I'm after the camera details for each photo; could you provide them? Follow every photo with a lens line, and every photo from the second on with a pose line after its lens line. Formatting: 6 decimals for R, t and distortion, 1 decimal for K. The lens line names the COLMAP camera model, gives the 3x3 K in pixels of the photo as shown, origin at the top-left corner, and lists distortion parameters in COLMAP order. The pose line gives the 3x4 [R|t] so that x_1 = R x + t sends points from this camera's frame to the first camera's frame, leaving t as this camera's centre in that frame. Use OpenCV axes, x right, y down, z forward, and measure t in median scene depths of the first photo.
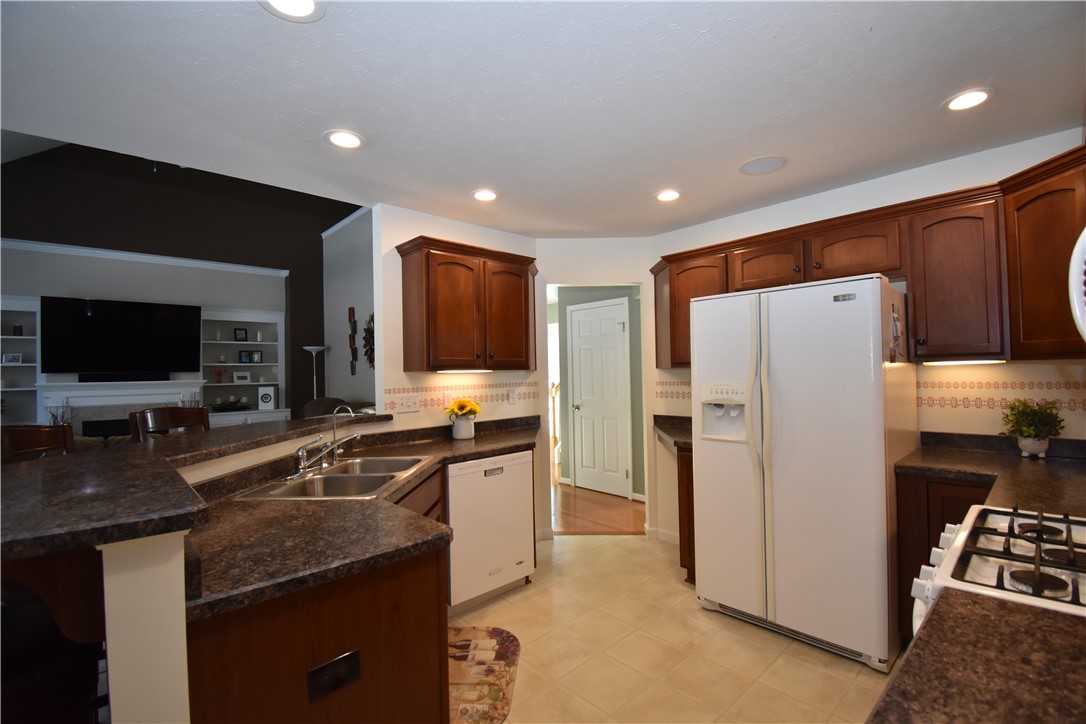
lens RADIAL K [[480.8, 0, 545.6], [0, 480.8, 364.3], [0, 0, 1]] dist [0.024857, -0.028973]
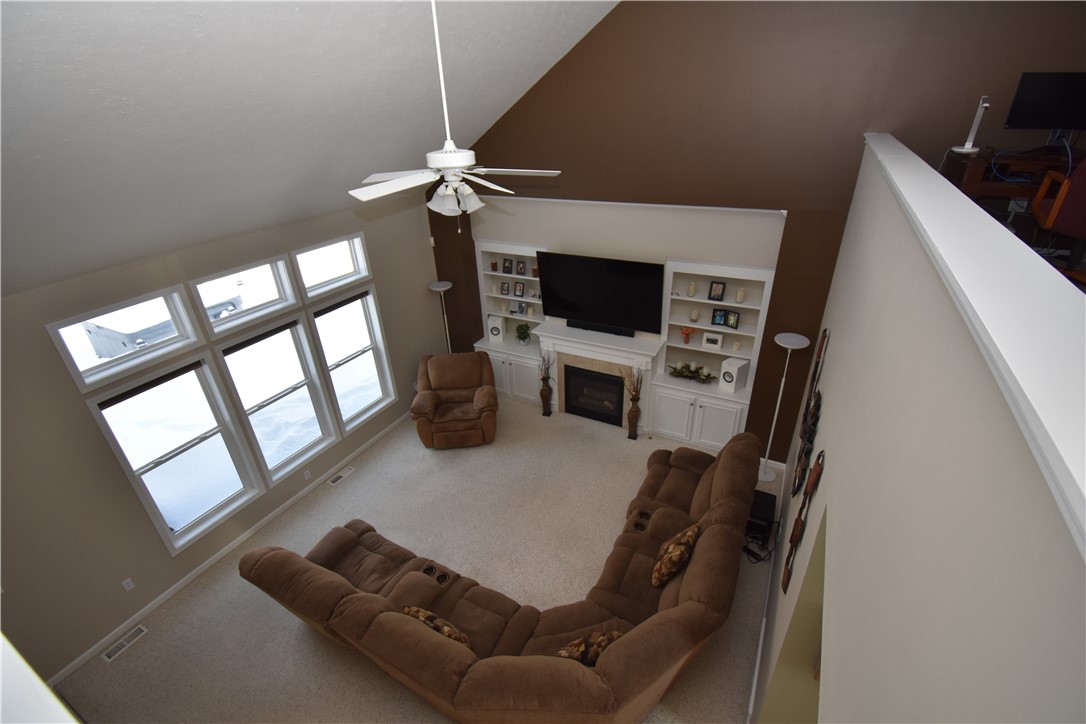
lens RADIAL K [[480.8, 0, 545.6], [0, 480.8, 364.3], [0, 0, 1]] dist [0.024857, -0.028973]
pose [[0.332219, 0.447987, -0.830023, -0.091205], [0.042296, 0.872045, 0.487596, -0.729416], [0.942254, -0.197095, 0.270761, 1.119394]]
